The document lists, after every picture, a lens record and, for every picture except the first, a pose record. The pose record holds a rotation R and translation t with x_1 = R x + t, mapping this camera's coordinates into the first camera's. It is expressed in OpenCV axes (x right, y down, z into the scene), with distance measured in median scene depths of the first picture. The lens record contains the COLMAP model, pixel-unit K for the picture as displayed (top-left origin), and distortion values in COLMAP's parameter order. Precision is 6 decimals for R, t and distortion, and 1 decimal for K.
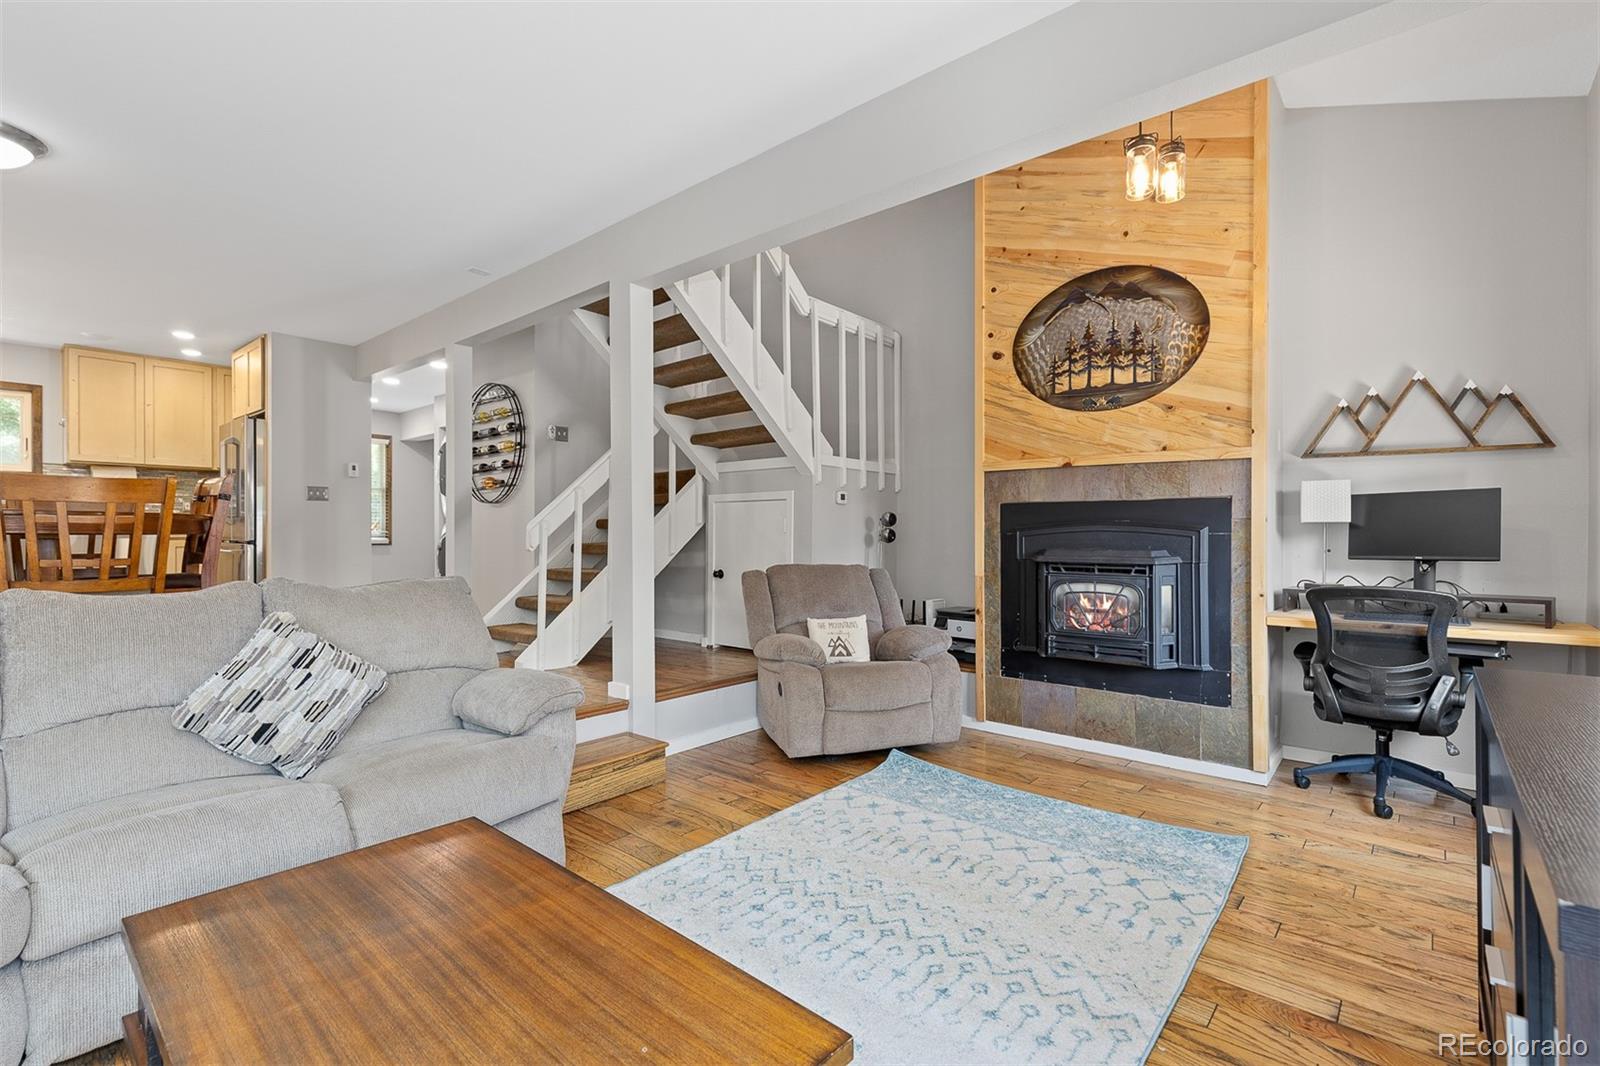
lens RADIAL K [[731.6, 0, 792.3], [0, 731.6, 537.5], [0, 0, 1]] dist [0.011639, -0.002475]
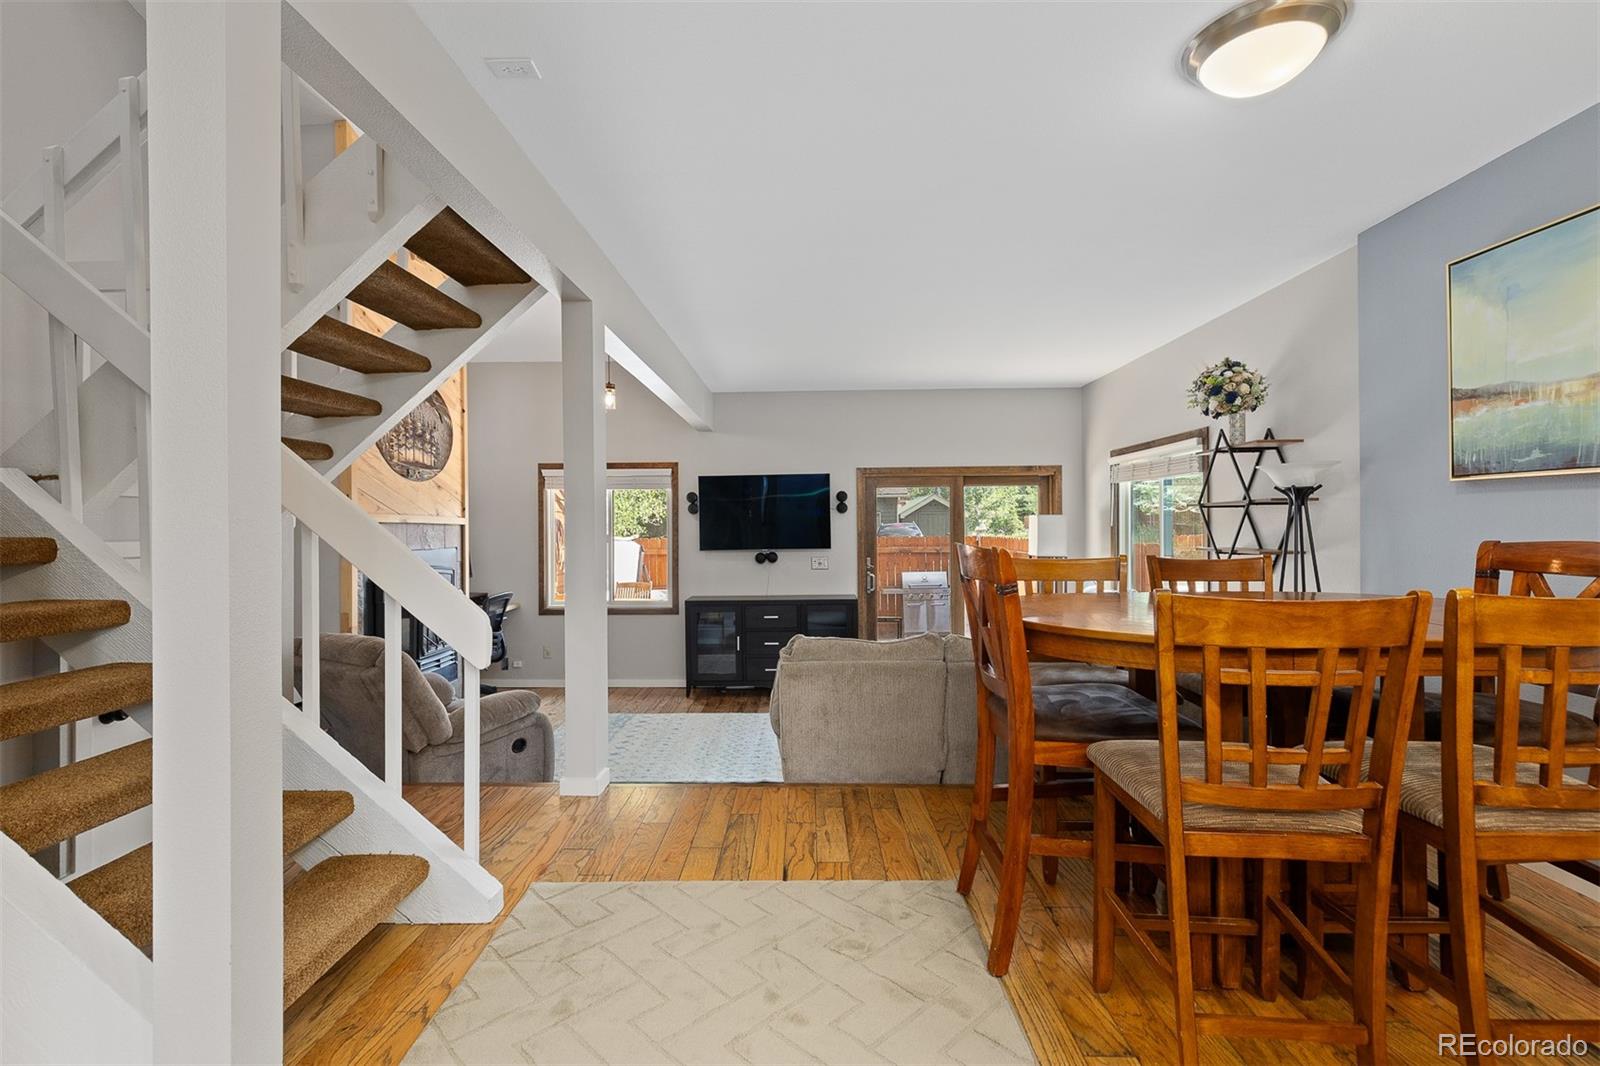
lens RADIAL K [[731.6, 0, 791.9], [0, 731.6, 526.4], [0, 0, 1]] dist [0.011639, -0.002475]
pose [[-0.634991, 0.001981, 0.772517, -1.054698], [0.010194, 0.999931, 0.005815, -0.097995], [-0.772452, 0.011567, -0.634967, 1.377233]]
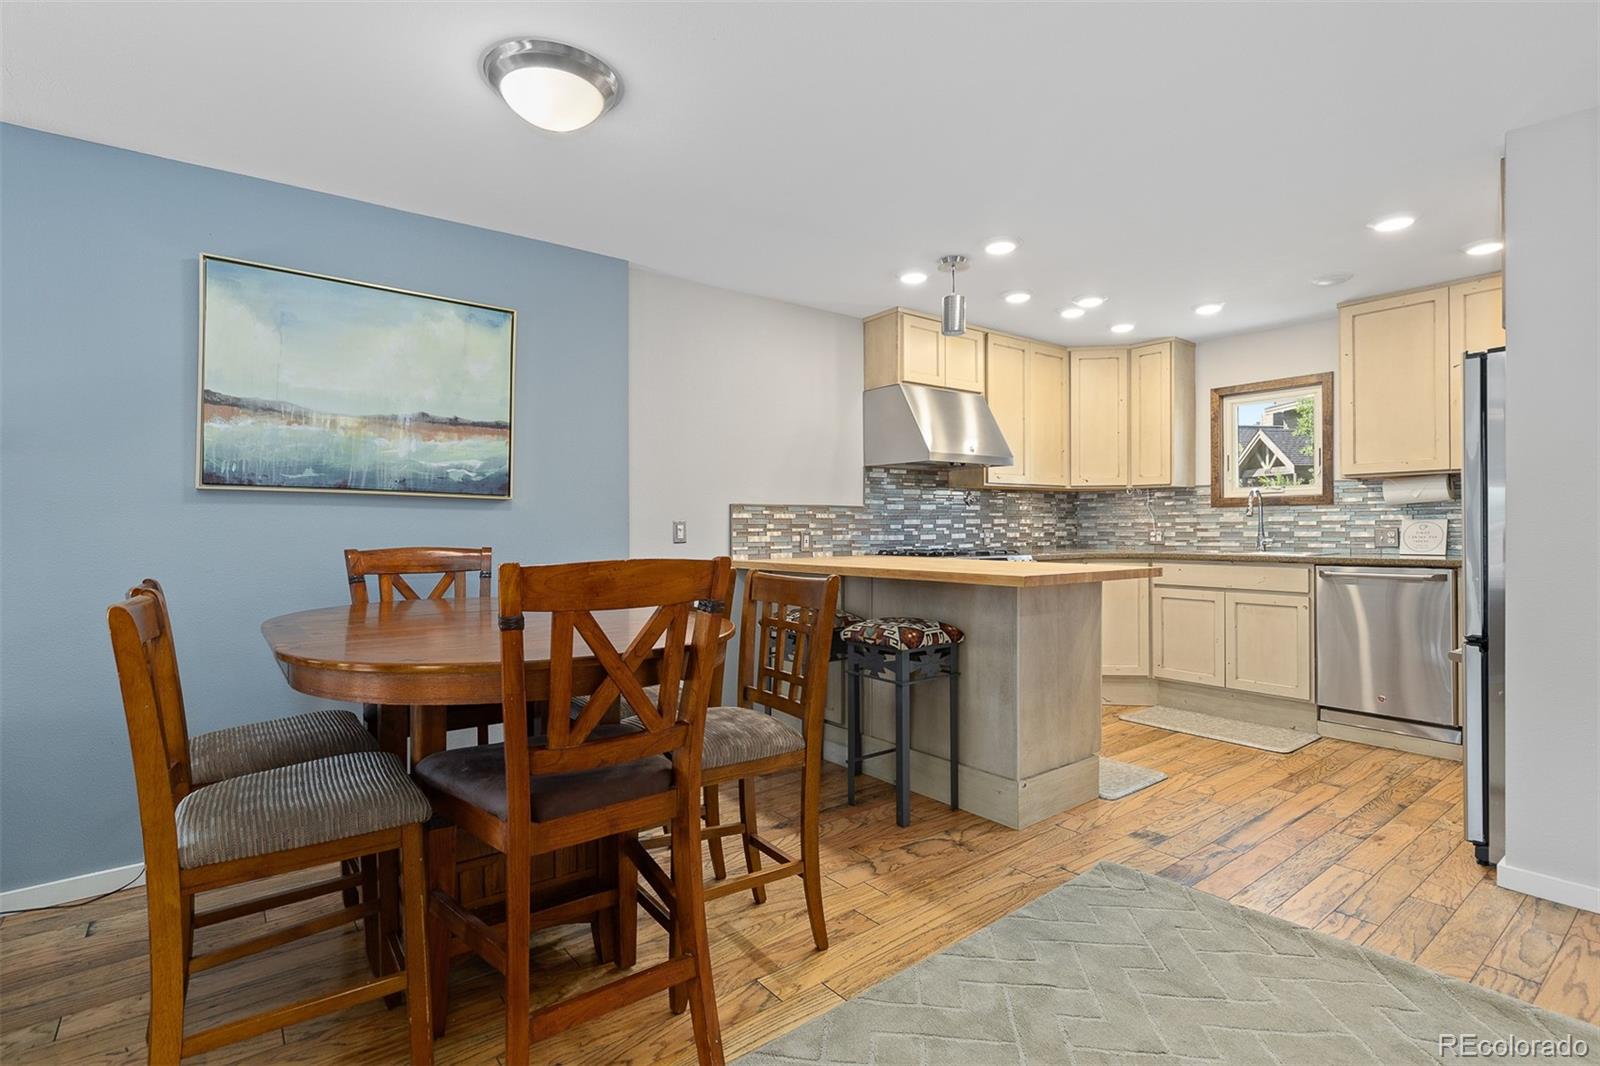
lens RADIAL K [[756.6, 0, 794.0], [0, 756.6, 533.9], [0, 0, 1]] dist [-0.007424, 0.000627]
pose [[-0.202667, 0.004050, -0.979239, -0.341167], [-0.000622, 0.999991, 0.004264, -0.094226], [0.979247, 0.001473, -0.202663, 1.081014]]
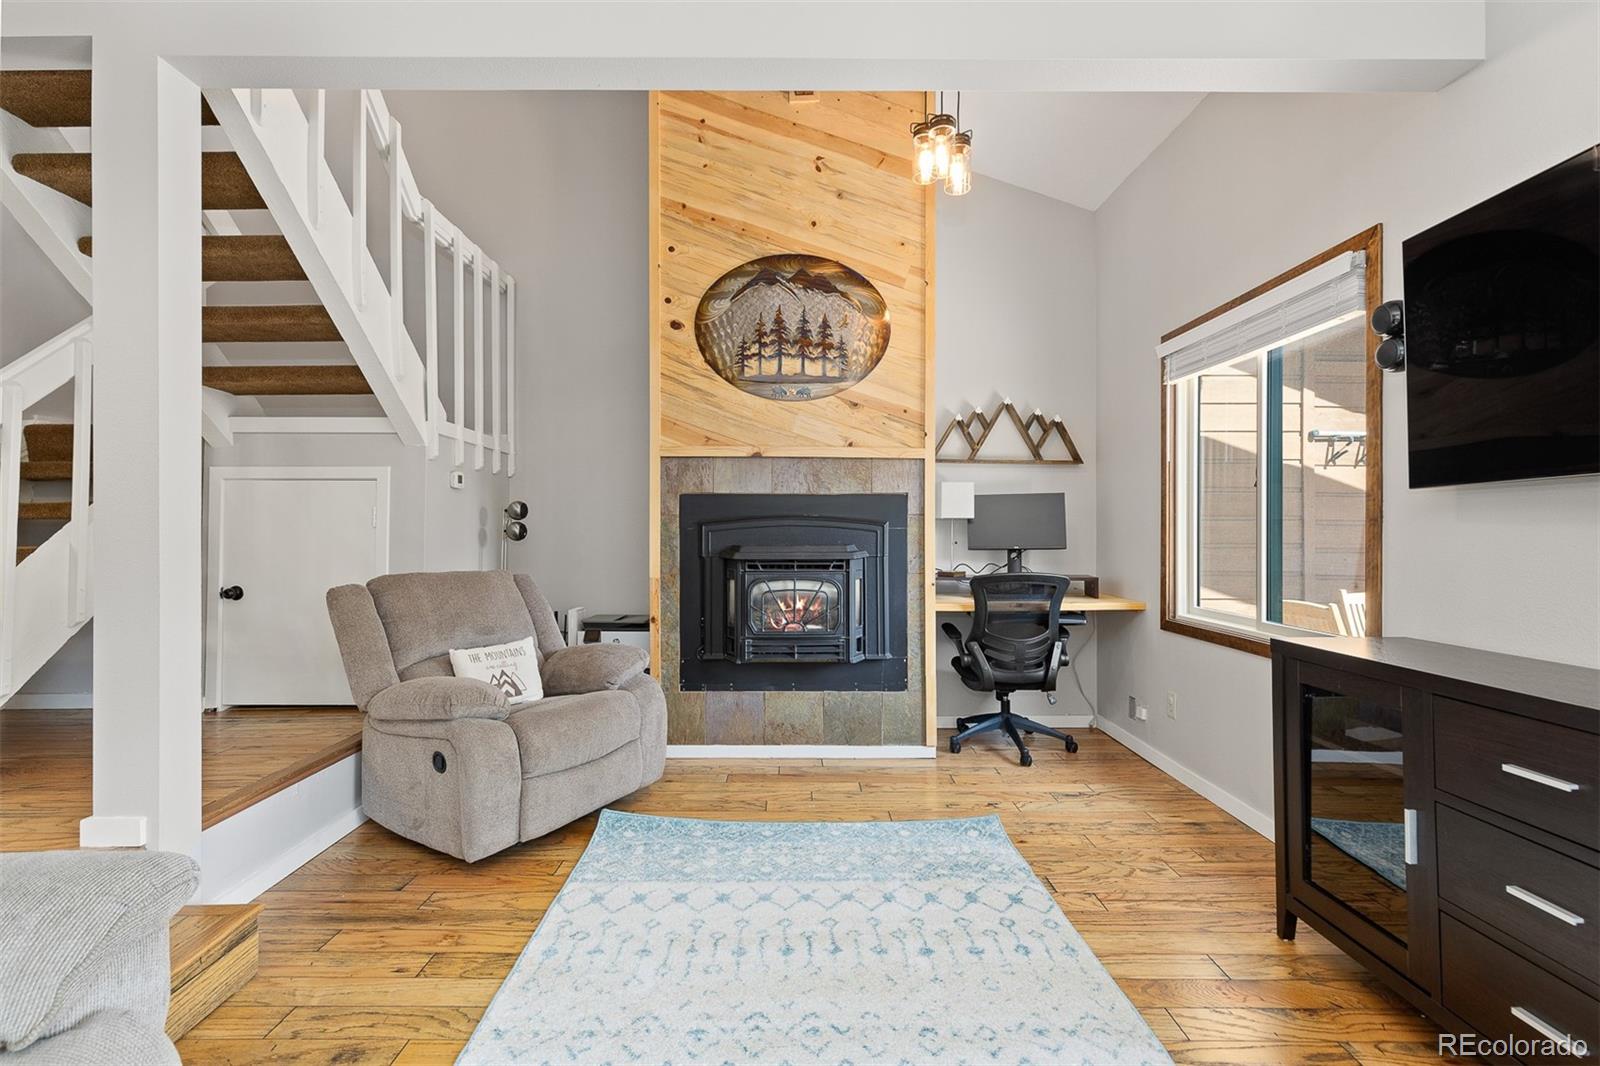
lens RADIAL K [[731.6, 0, 793.0], [0, 731.6, 526.8], [0, 0, 1]] dist [0.011639, -0.002475]
pose [[0.755350, 0.000671, 0.655321, -0.216657], [0.005060, 0.999964, -0.006855, -0.000835], [-0.655302, 0.008494, 0.755319, 0.287350]]
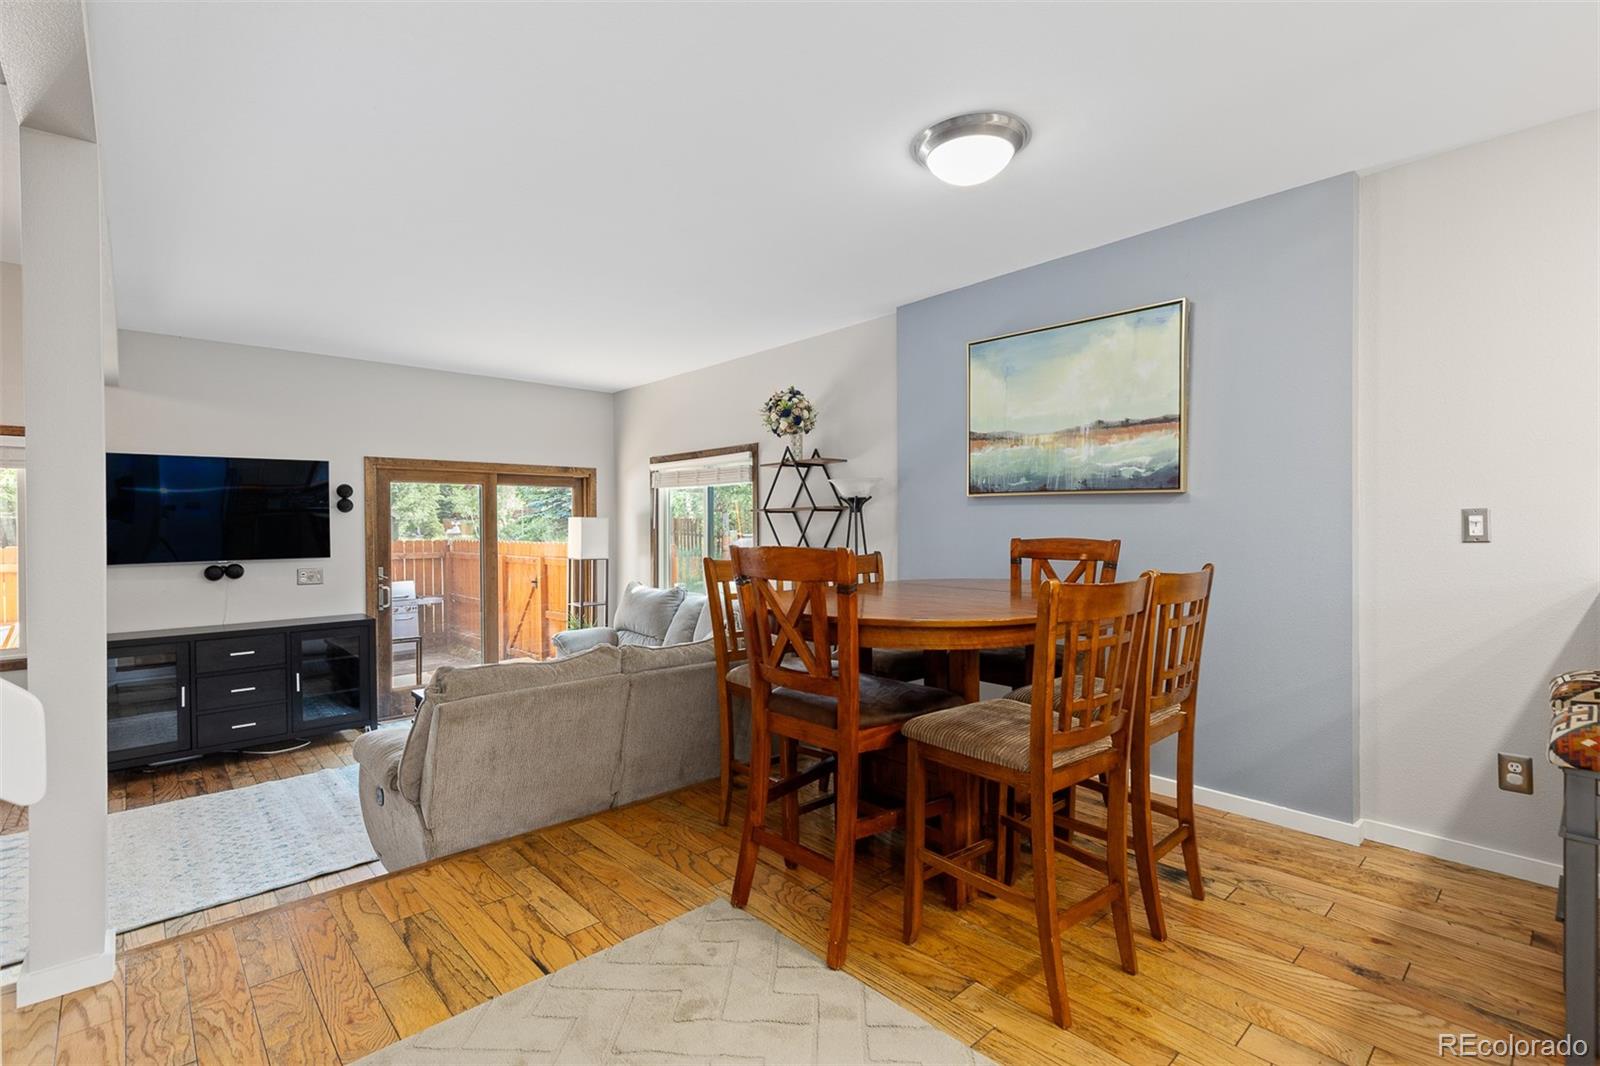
lens RADIAL K [[731.6, 0, 795.5], [0, 731.6, 531.7], [0, 0, 1]] dist [0.011639, -0.002475]
pose [[-0.992881, 0.001650, 0.119100, -0.786314], [0.003415, 0.999887, 0.014623, -0.098662], [-0.119062, 0.014925, -0.992775, 1.461245]]
